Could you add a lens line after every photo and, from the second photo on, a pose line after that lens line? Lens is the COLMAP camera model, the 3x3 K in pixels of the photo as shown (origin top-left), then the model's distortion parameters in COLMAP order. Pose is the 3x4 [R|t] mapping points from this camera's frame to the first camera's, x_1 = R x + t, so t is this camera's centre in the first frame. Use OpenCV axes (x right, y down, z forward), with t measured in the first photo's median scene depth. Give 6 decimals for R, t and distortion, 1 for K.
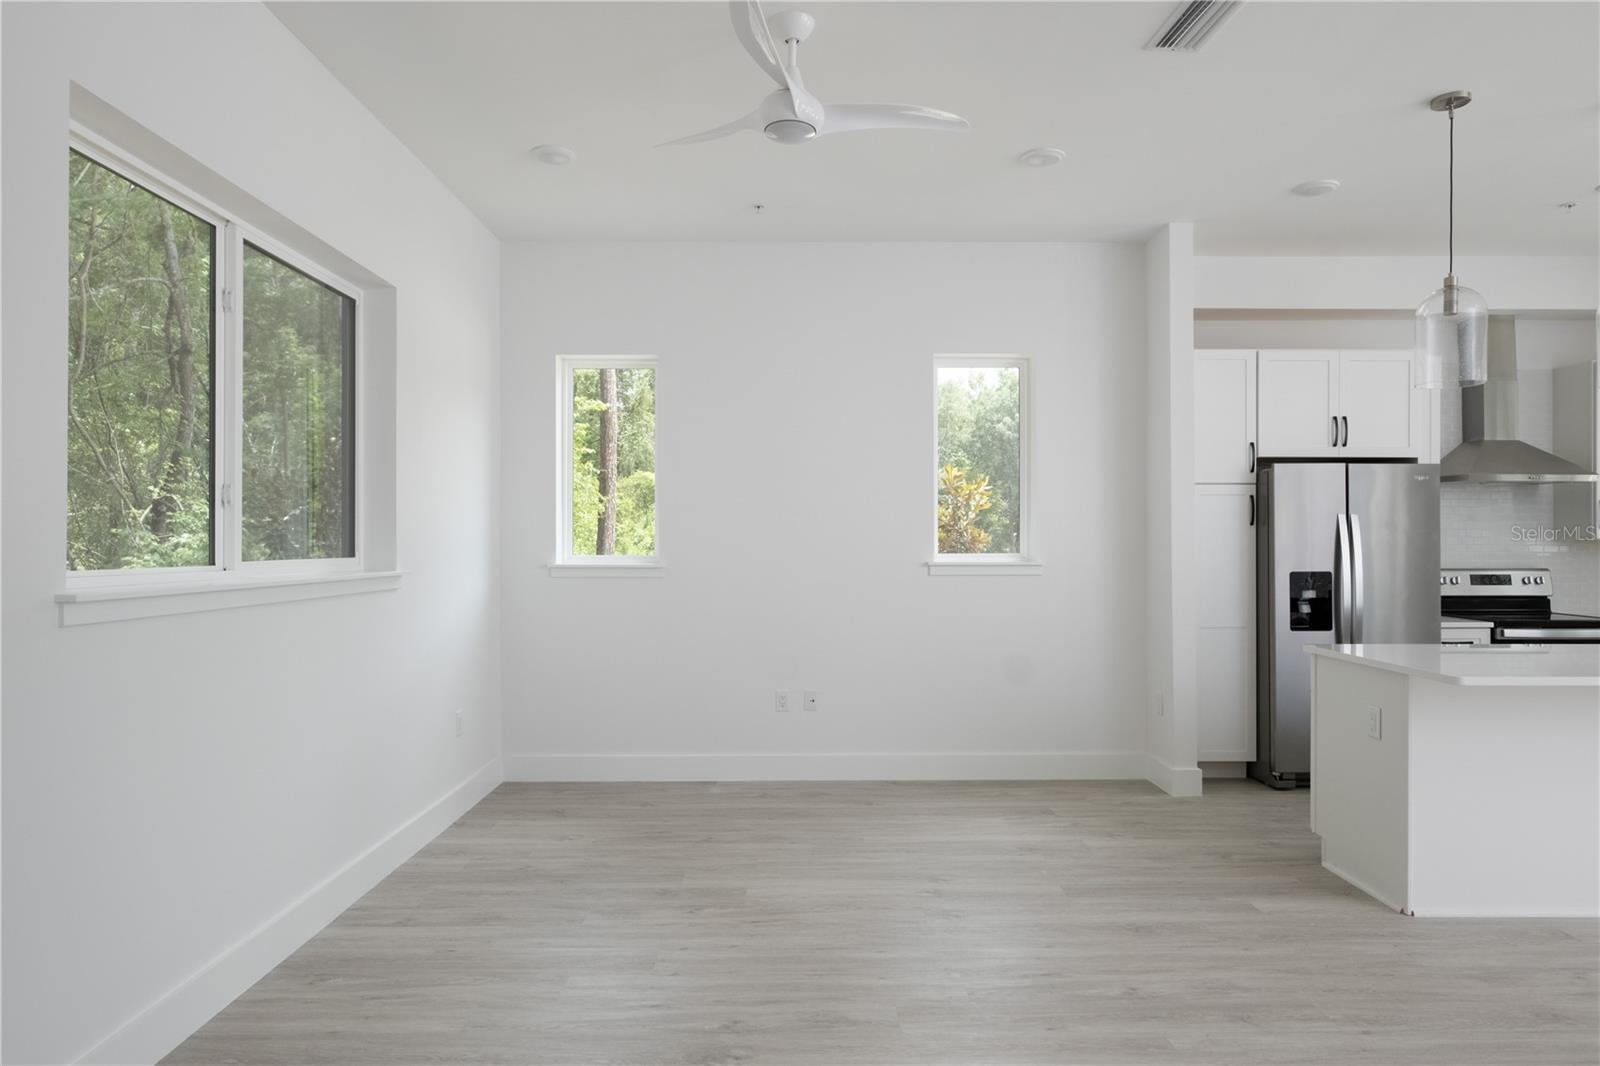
lens RADIAL K [[956.5, 0, 800.0], [0, 956.5, 533.0], [0, 0, 1]] dist [-0.002017, 0.000759]
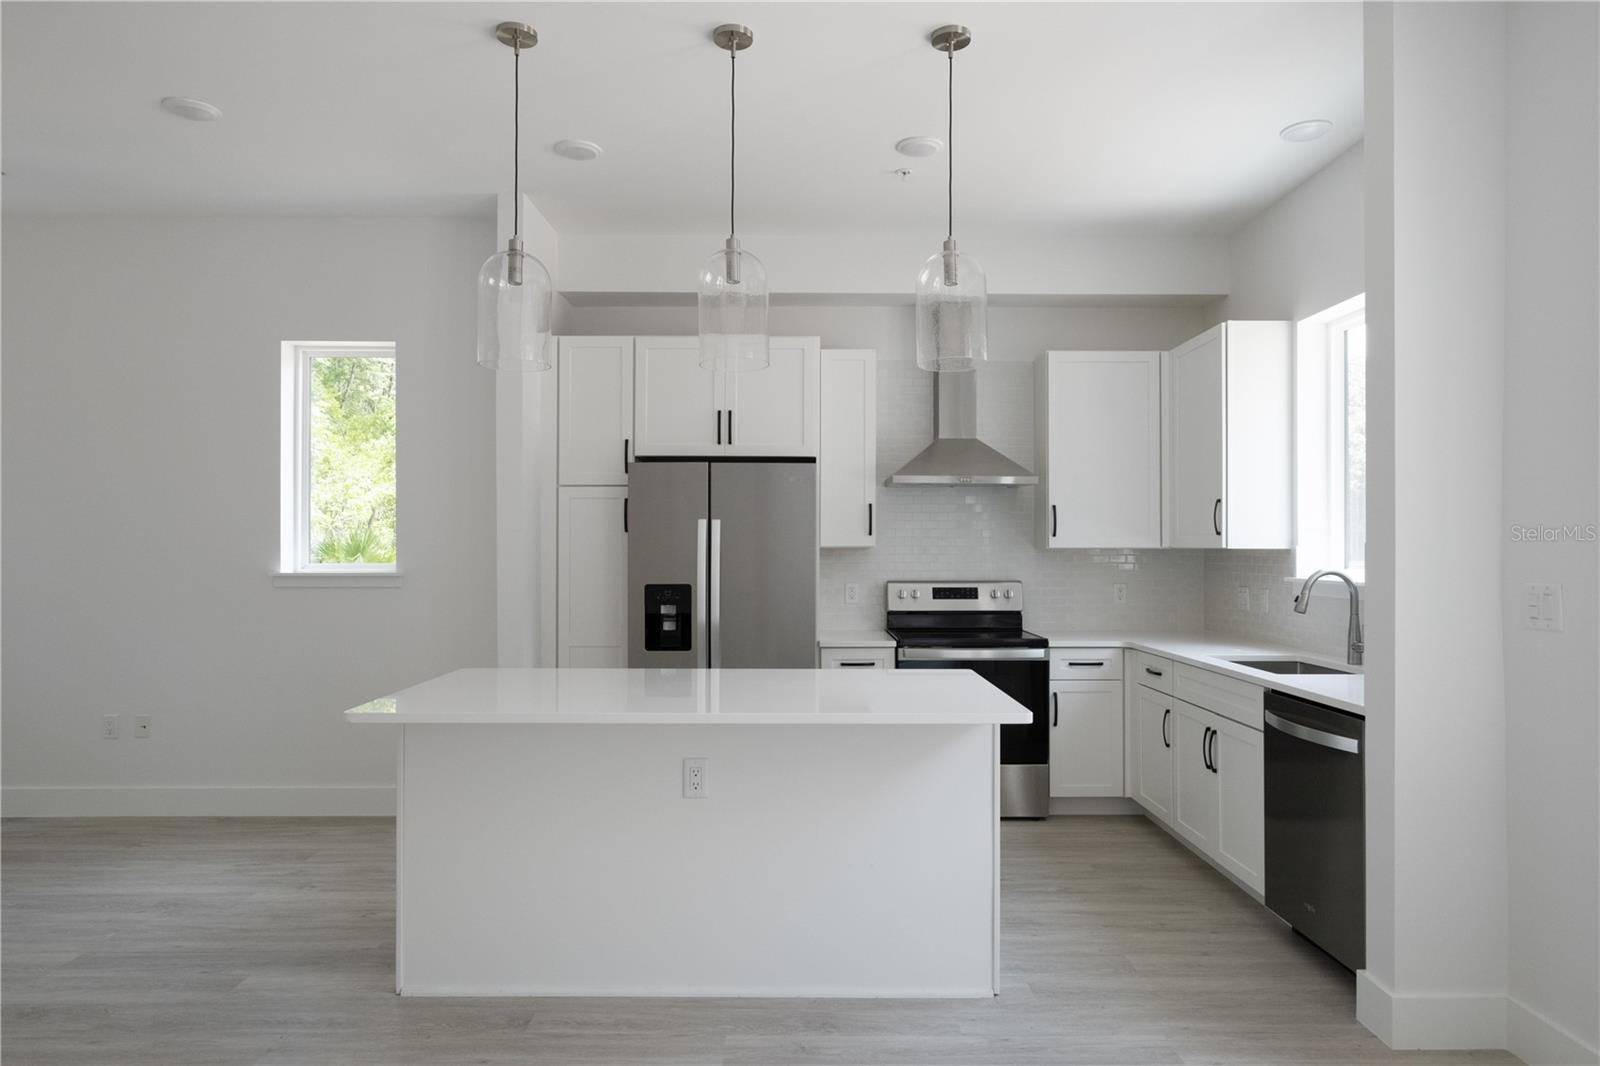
lens RADIAL K [[971.8, 0, 800.0], [0, 971.8, 533.0], [0, 0, 1]] dist [-0.001741, 0.001634]
pose [[0.999993, 0.002118, -0.002934, 0.660108], [-0.002141, 0.999967, -0.007813, -0.000404], [0.002917, 0.007819, 0.999965, 0.095362]]
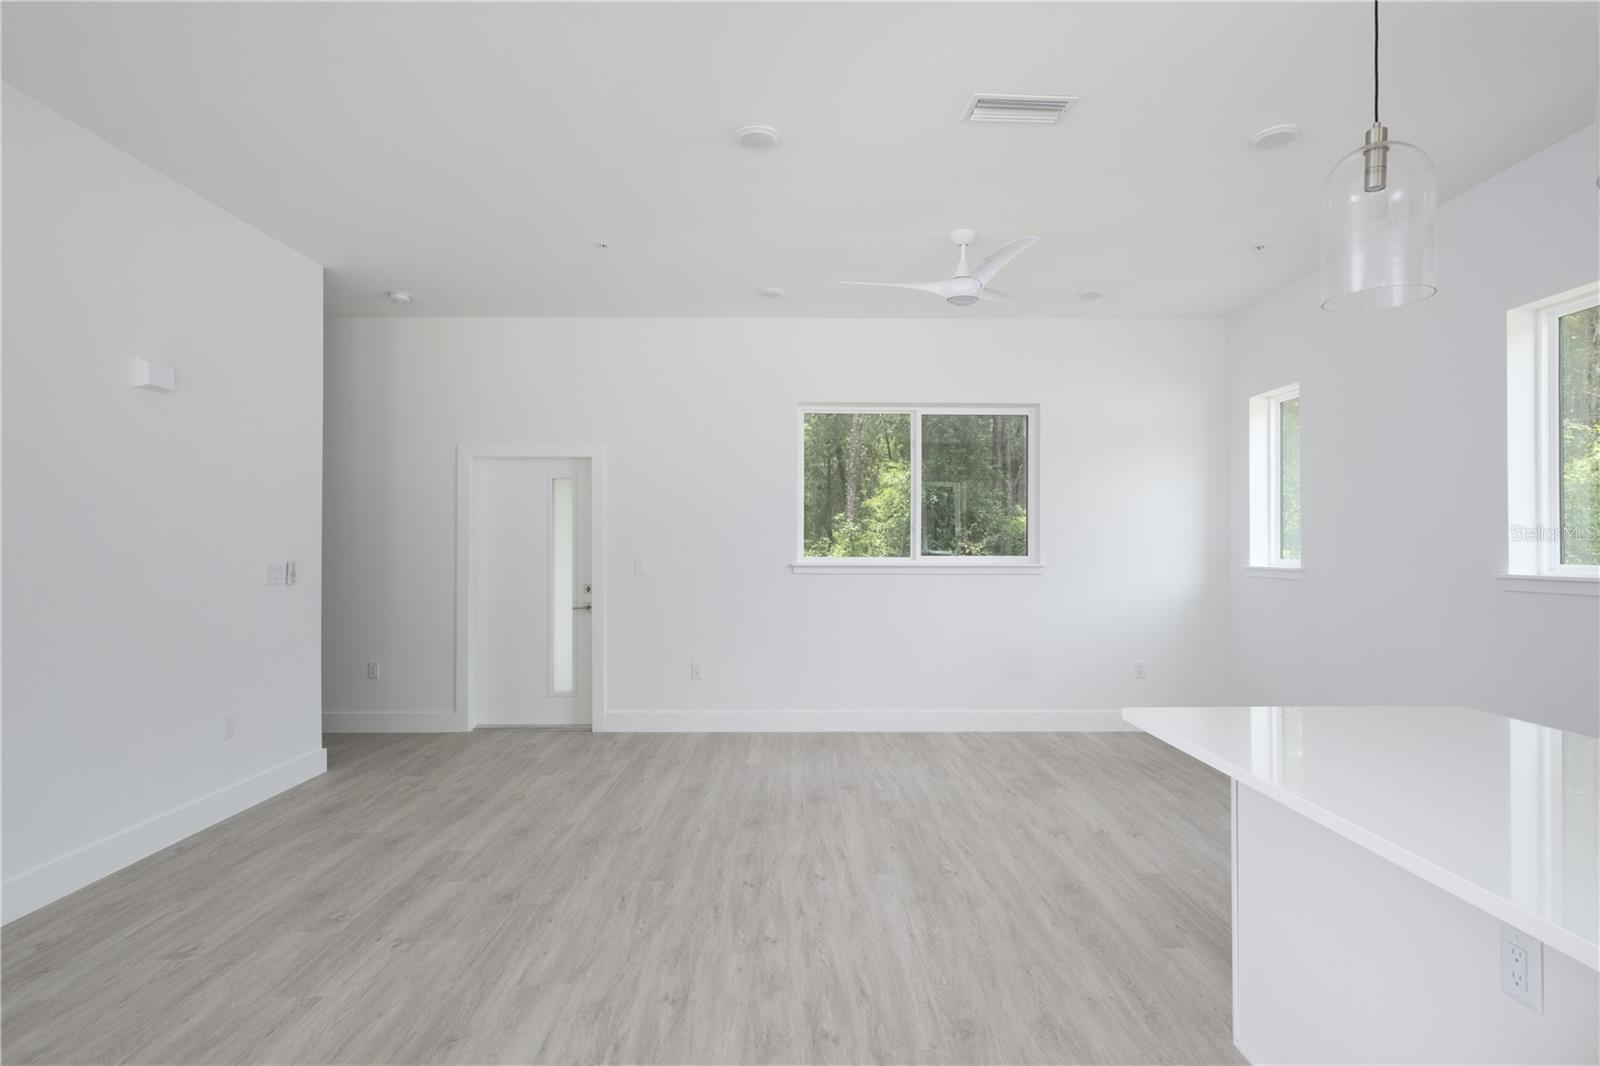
lens RADIAL K [[846.3, 0, 800.0], [0, 846.3, 533.0], [0, 0, 1]] dist [0.002486, 0.000799]
pose [[-0.007034, -0.015451, -0.999856, 0.879421], [0.010214, 0.999827, -0.015522, 0.001902], [0.999923, -0.010321, -0.006875, 0.440211]]
